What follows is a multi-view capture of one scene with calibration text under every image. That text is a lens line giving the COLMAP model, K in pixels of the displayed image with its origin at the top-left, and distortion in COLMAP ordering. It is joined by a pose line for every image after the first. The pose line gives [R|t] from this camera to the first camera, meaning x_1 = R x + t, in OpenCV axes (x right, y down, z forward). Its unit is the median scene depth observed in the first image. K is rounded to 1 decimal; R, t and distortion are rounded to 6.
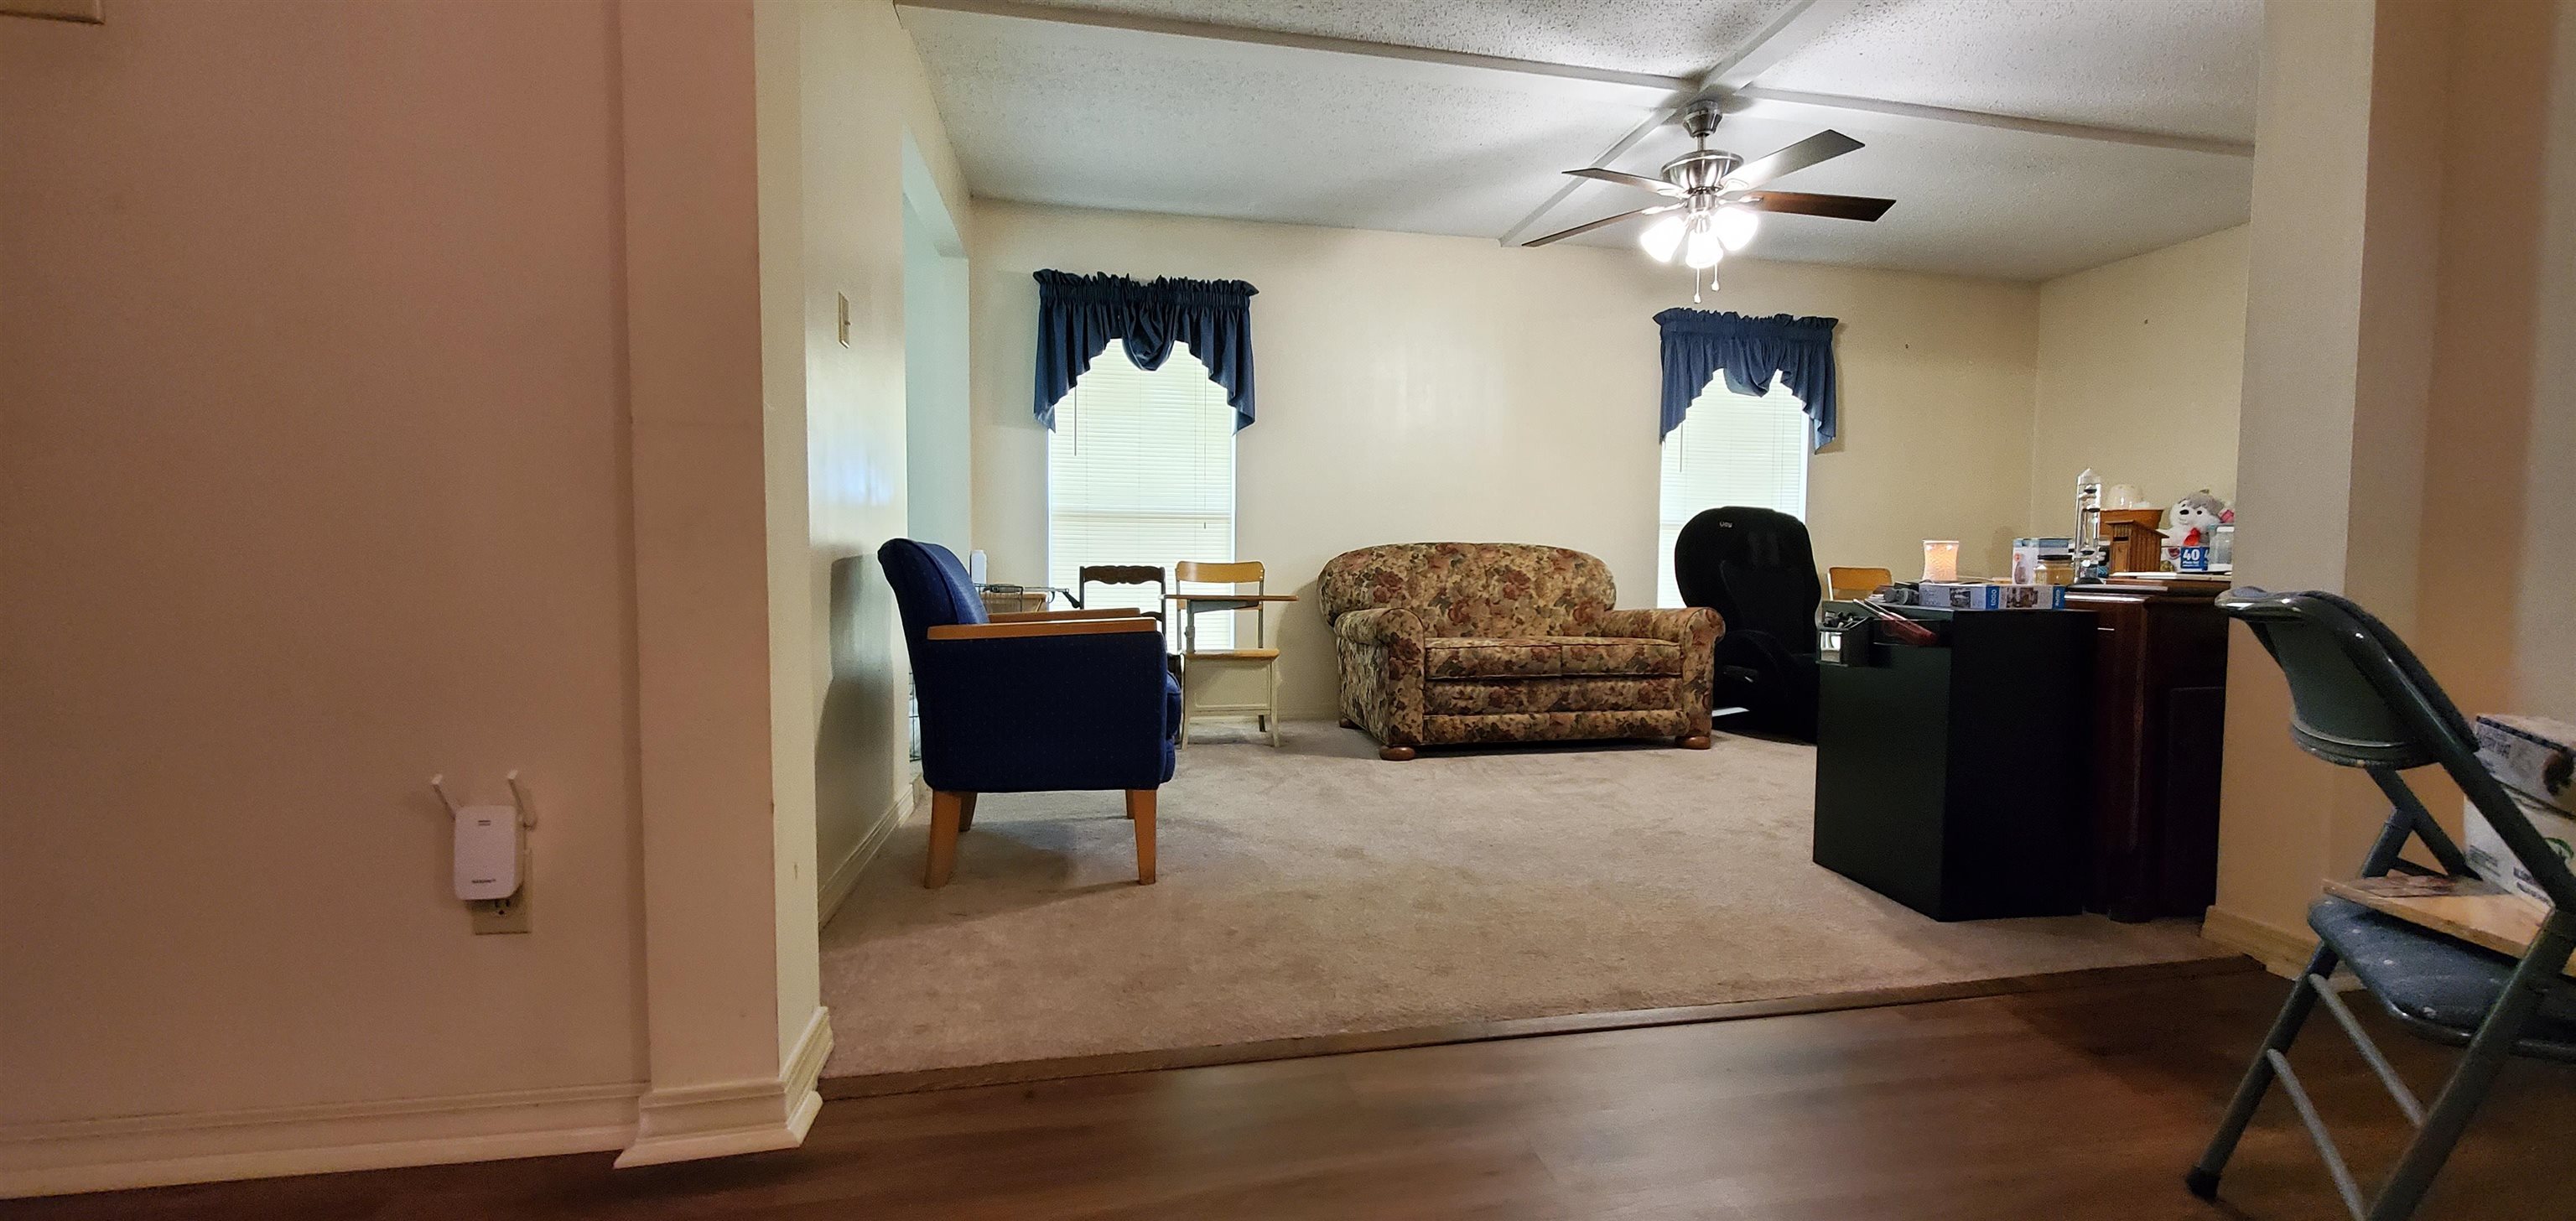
lens RADIAL K [[1030.1, 0, 1311.5], [0, 1030.1, 617.4], [0, 0, 1]] dist [0.001929, -0.002889]
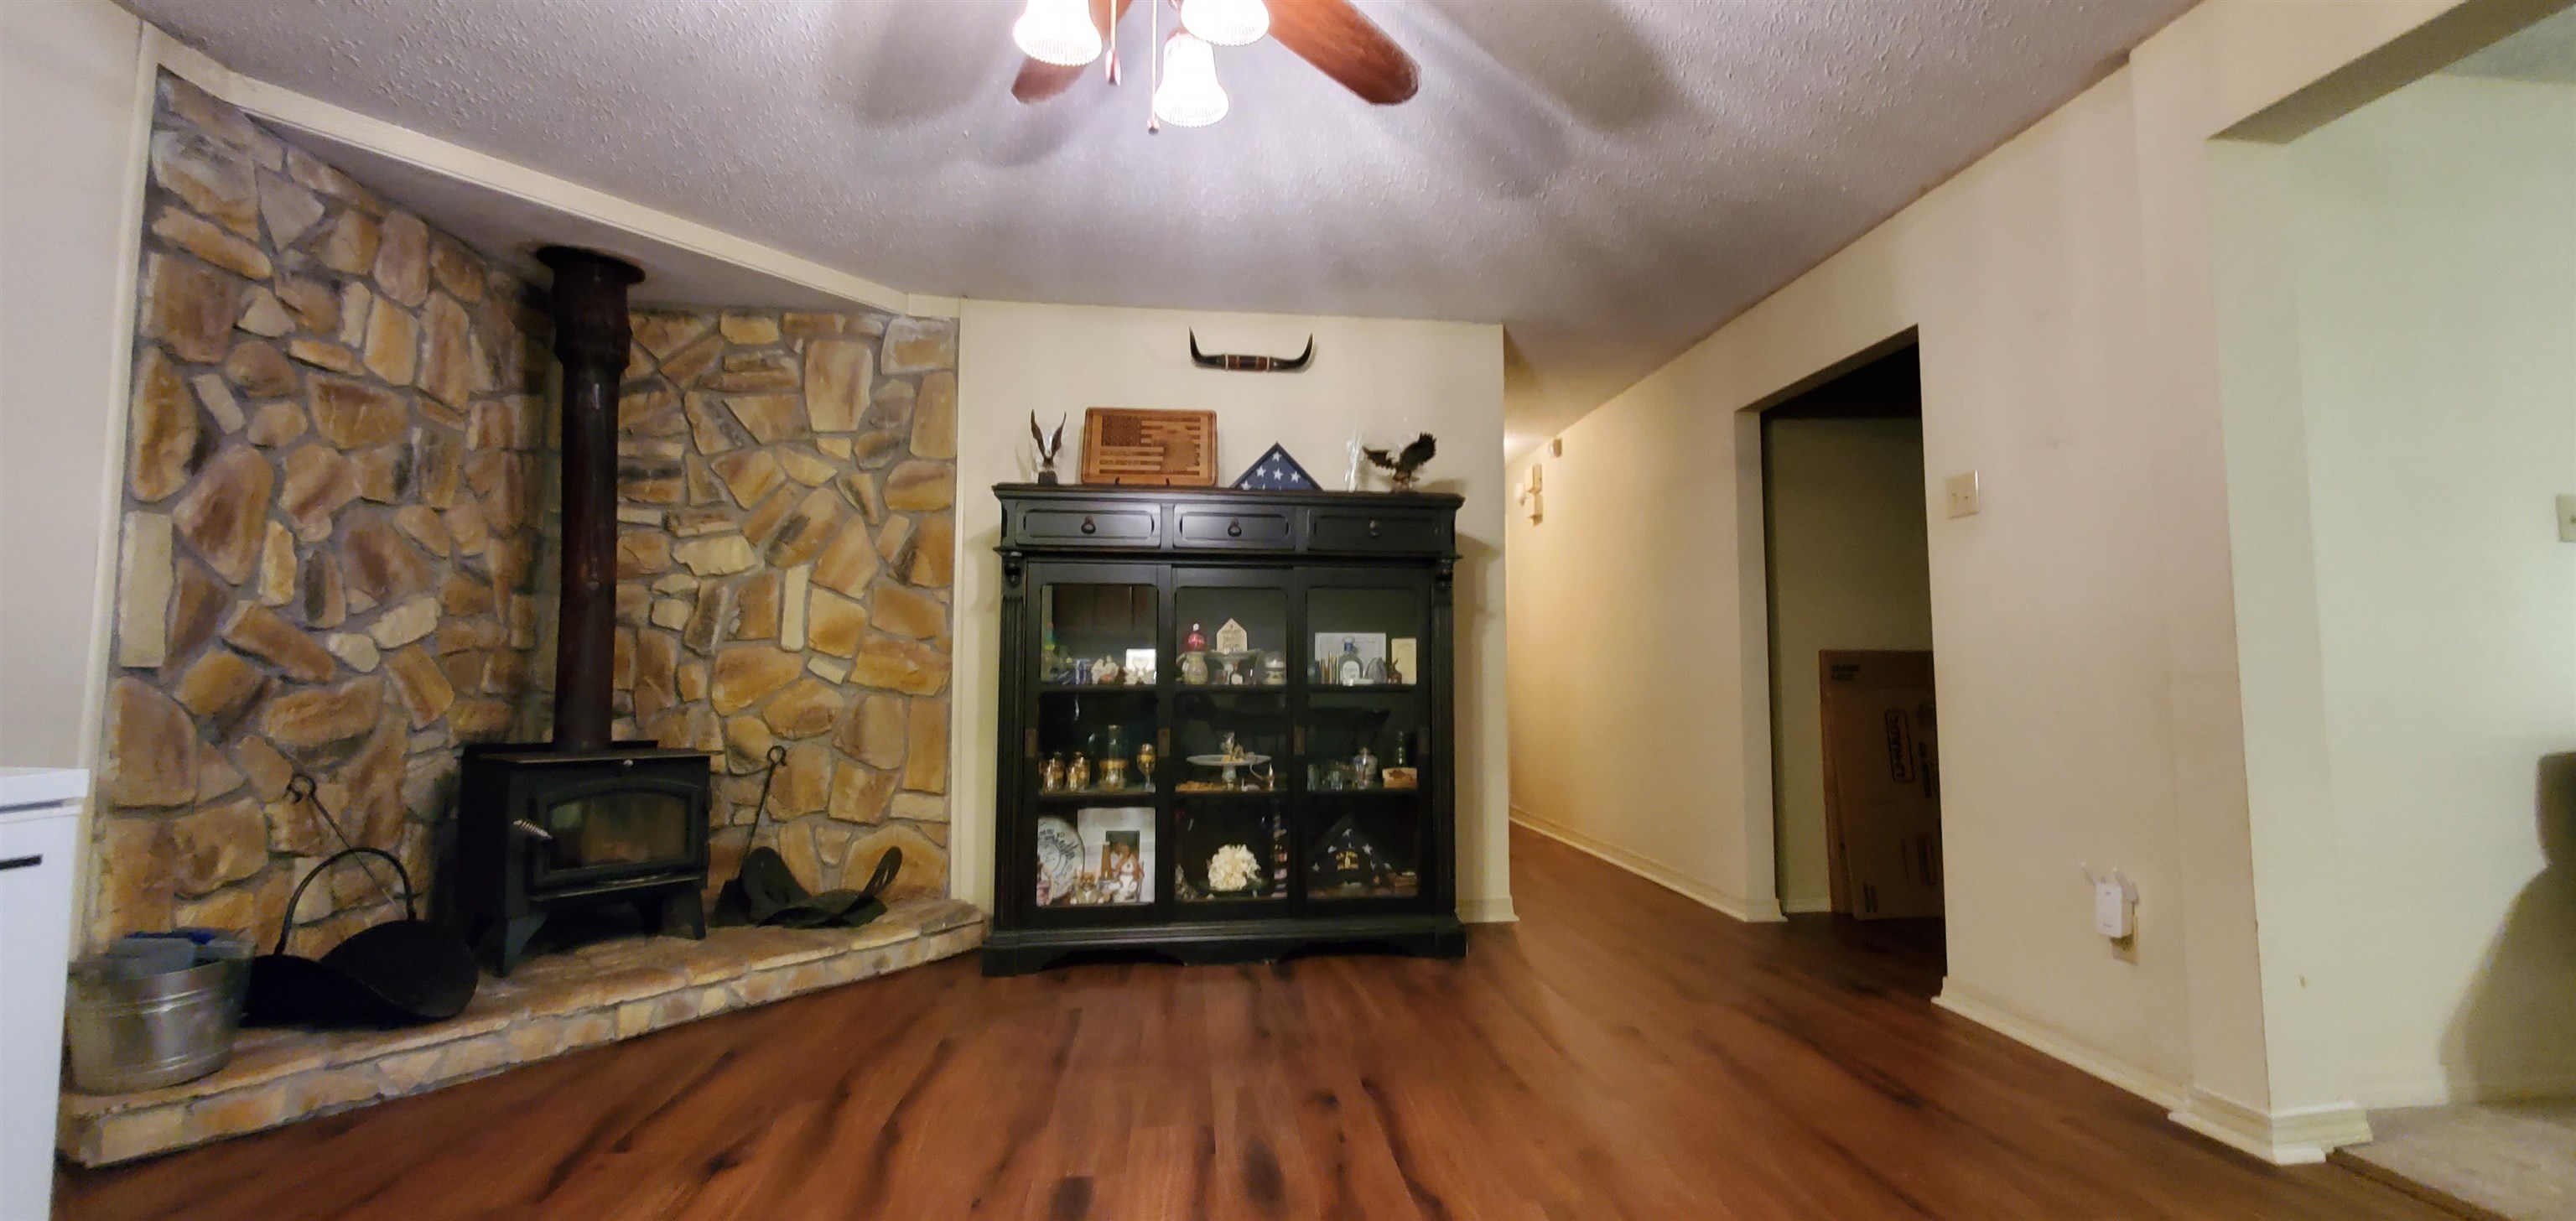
lens RADIAL K [[1030.9, 0, 1313.3], [0, 1030.9, 614.9], [0, 0, 1]] dist [0.004681, -0.004656]
pose [[-0.089021, -0.073996, -0.993277, 0.377057], [-0.055536, 0.996054, -0.069226, -0.028864], [0.994480, 0.049000, -0.092779, -0.086449]]
